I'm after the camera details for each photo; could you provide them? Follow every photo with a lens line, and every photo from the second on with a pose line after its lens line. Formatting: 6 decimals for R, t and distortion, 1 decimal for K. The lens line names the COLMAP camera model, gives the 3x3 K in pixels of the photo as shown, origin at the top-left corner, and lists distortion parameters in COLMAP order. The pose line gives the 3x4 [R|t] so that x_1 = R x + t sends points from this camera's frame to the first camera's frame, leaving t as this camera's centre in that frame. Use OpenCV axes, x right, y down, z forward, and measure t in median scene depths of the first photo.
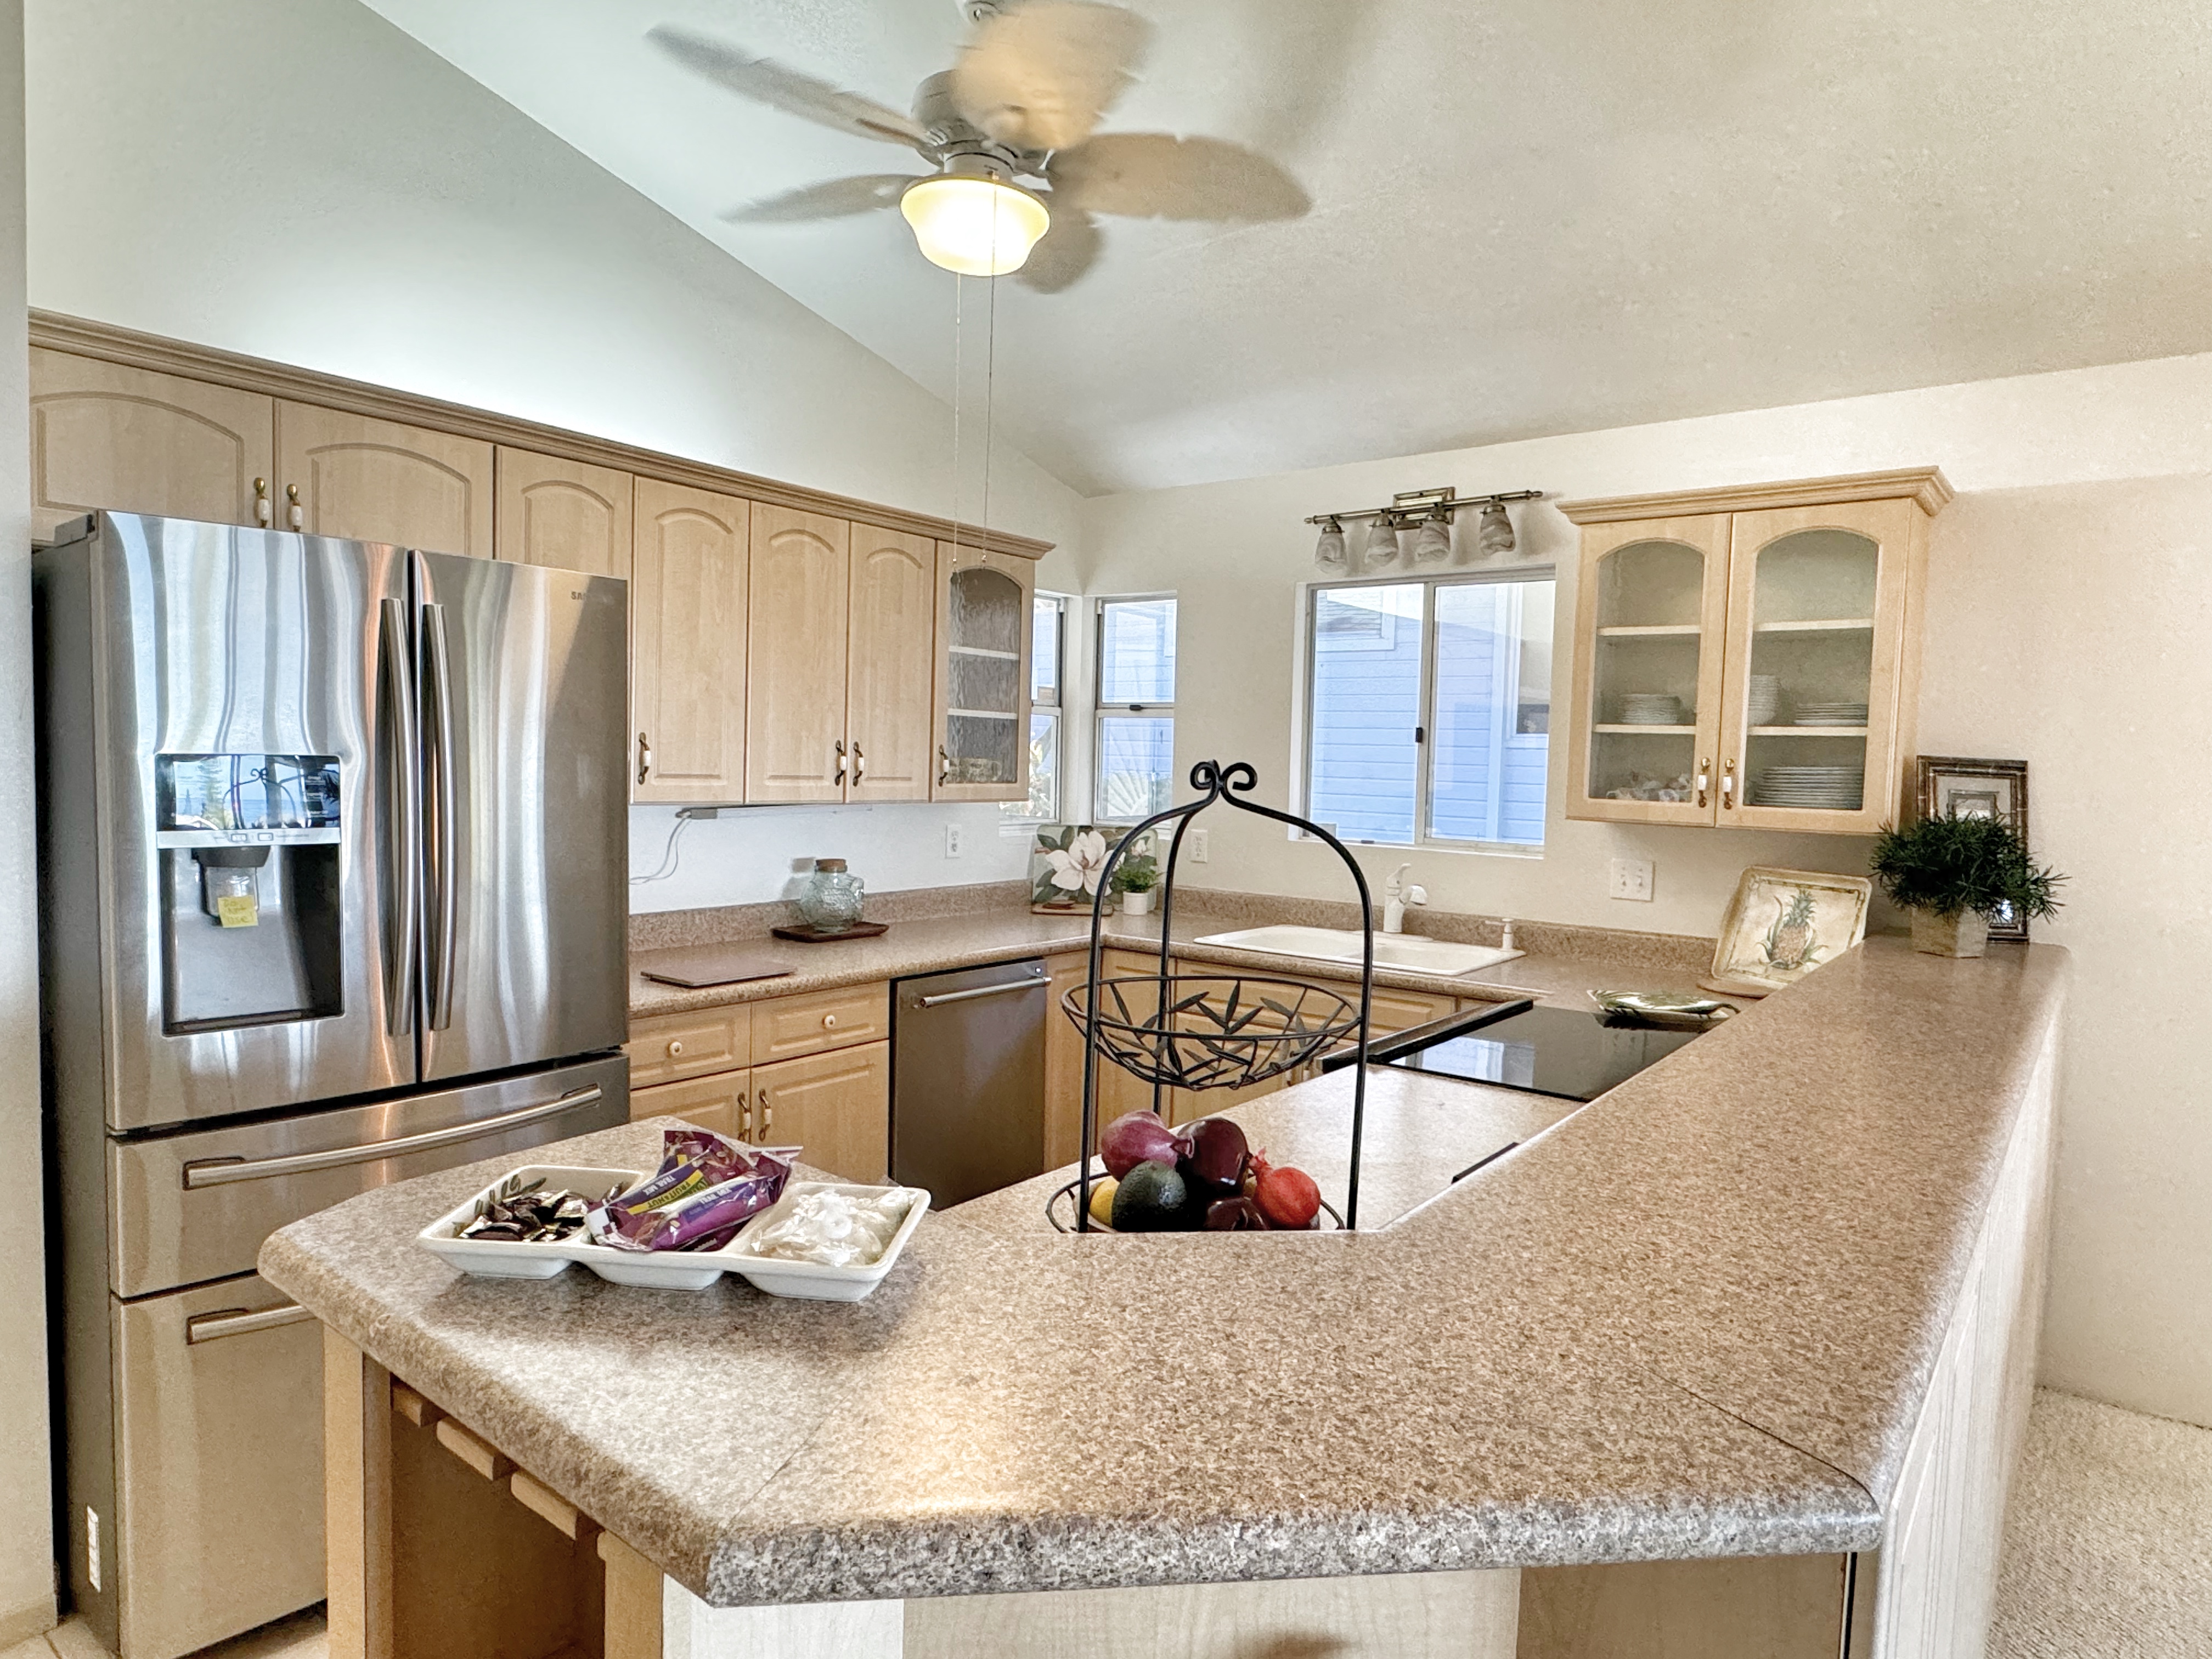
lens RADIAL K [[1323.0, 0, 1092.2], [0, 1323.0, 842.1], [0, 0, 1]] dist [-0.004375, 0.001496]
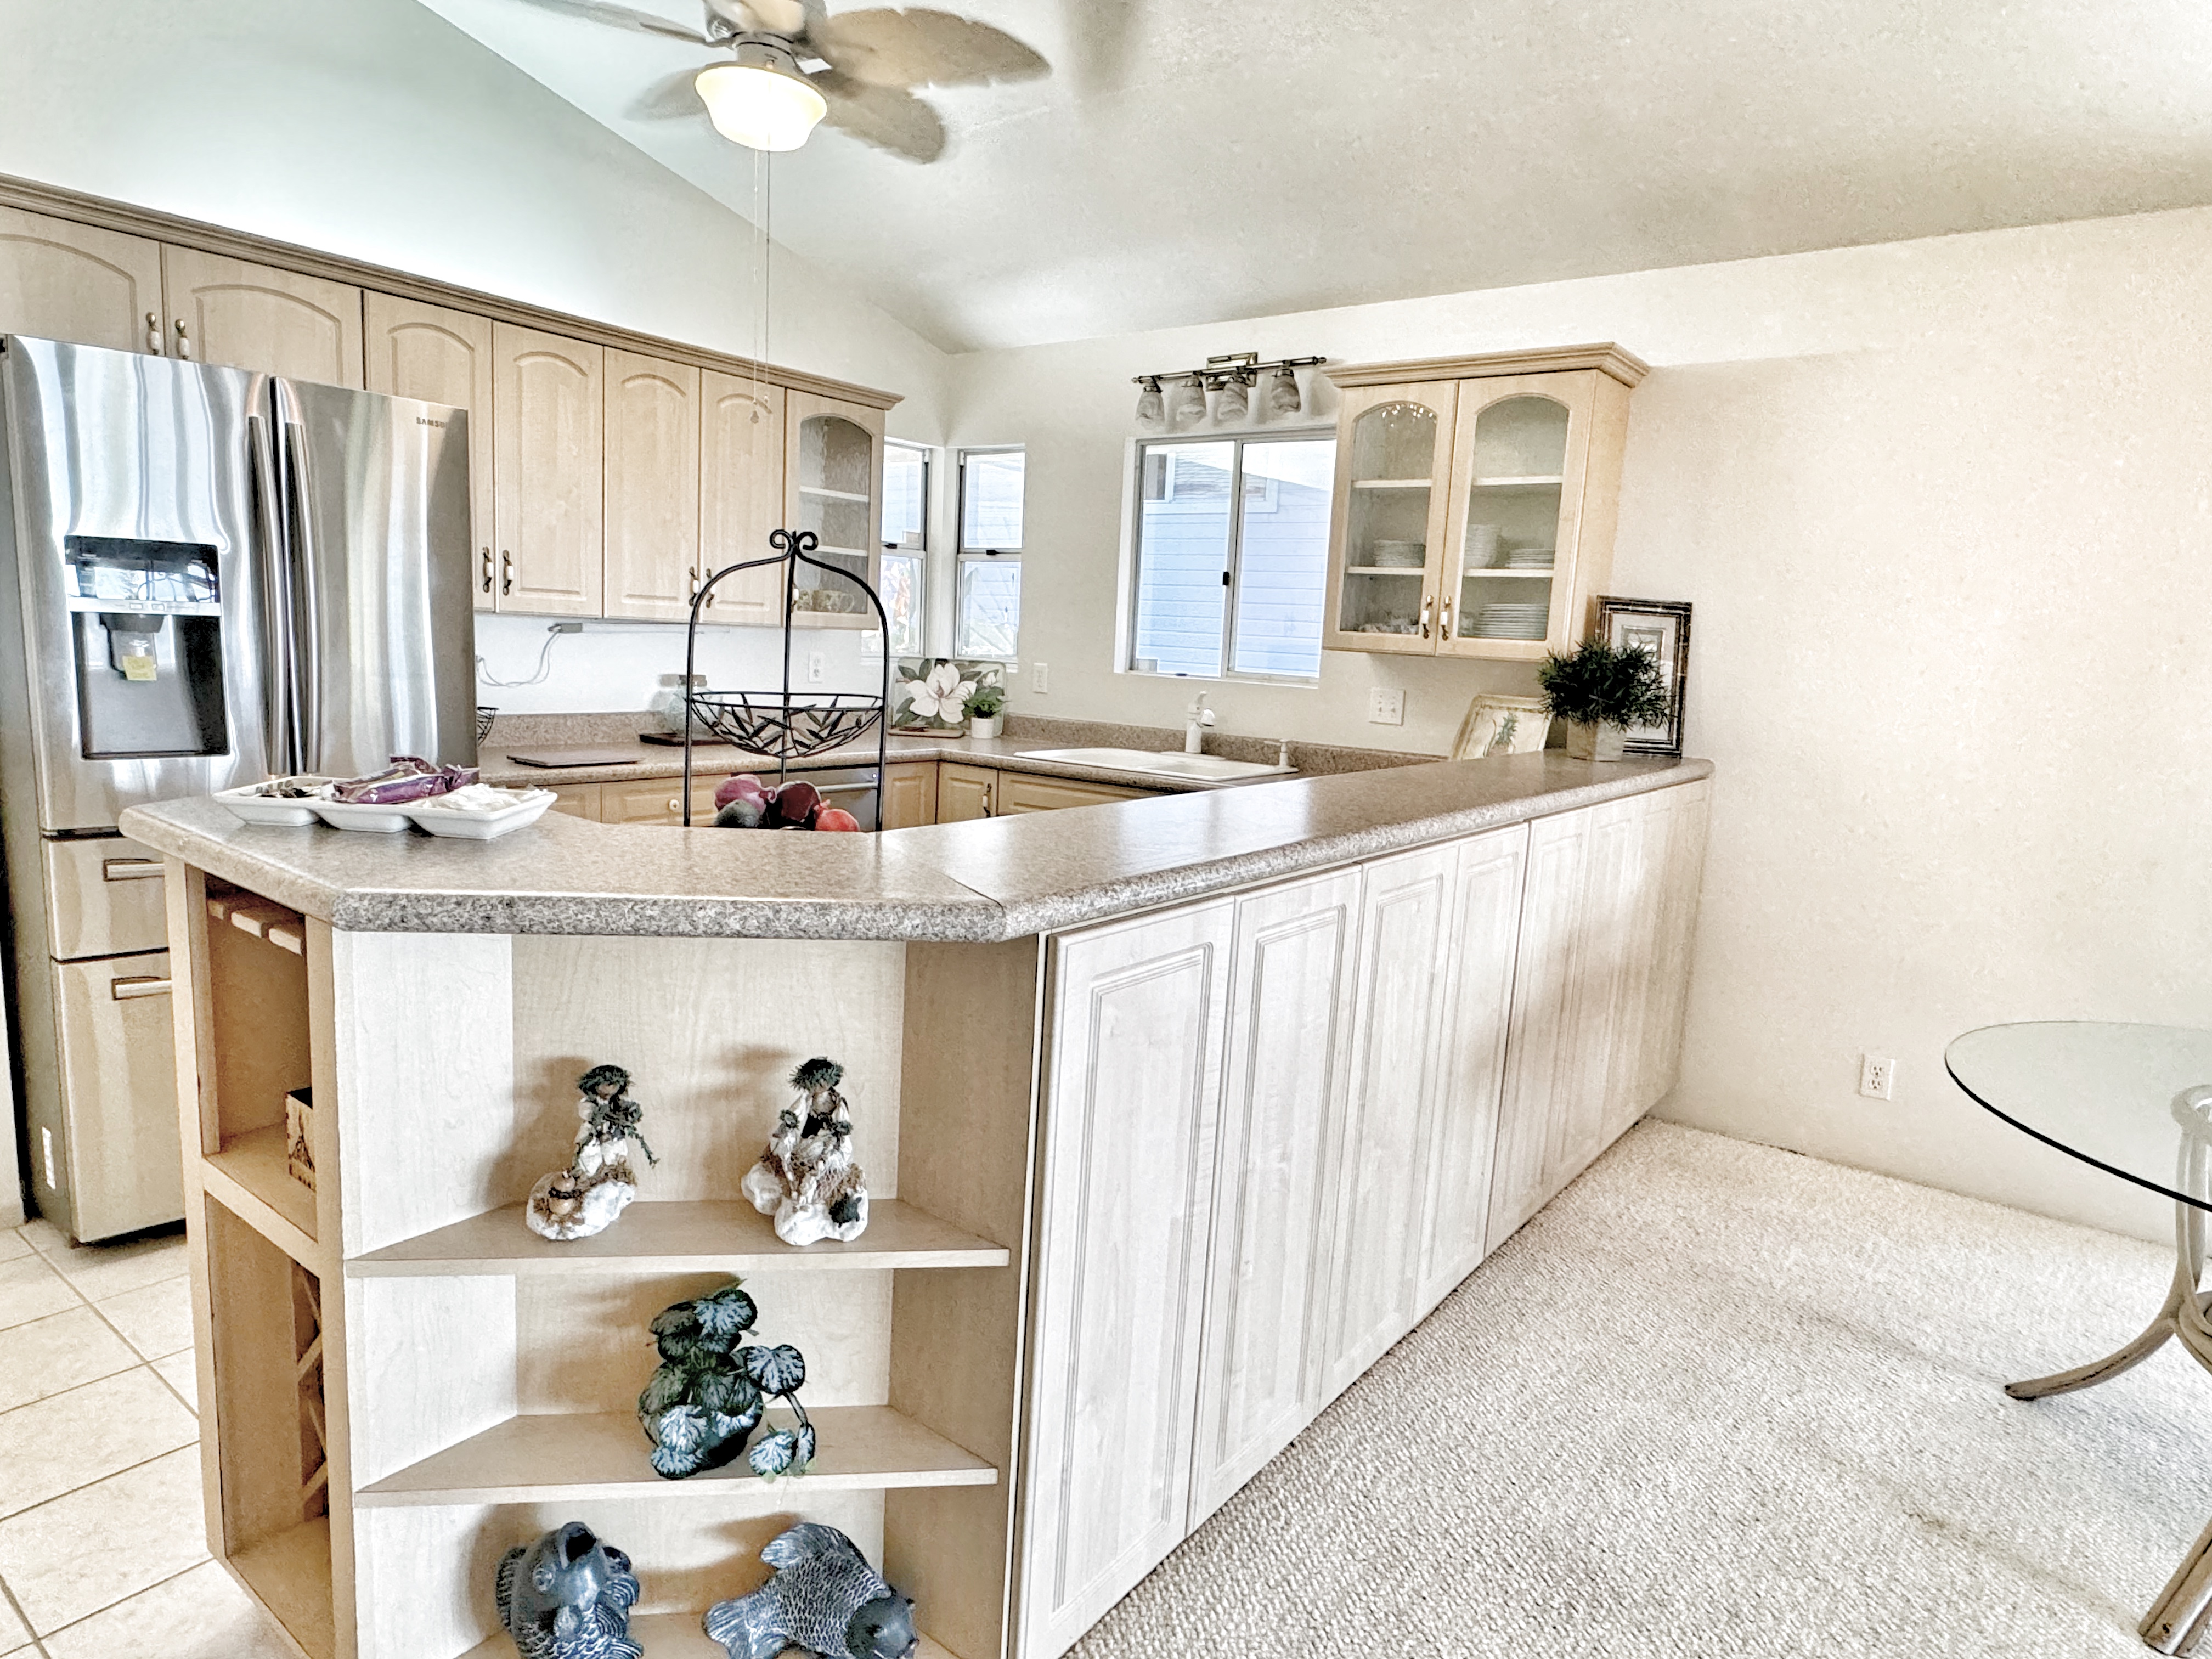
lens RADIAL K [[1323.0, 0, 1092.2], [0, 1323.0, 842.1], [0, 0, 1]] dist [-0.004375, 0.001496]
pose [[0.999618, 0.019849, 0.019233, 0.148577], [-0.021551, 0.995451, 0.092804, 0.050868], [-0.017303, -0.093183, 0.995499, -0.175621]]
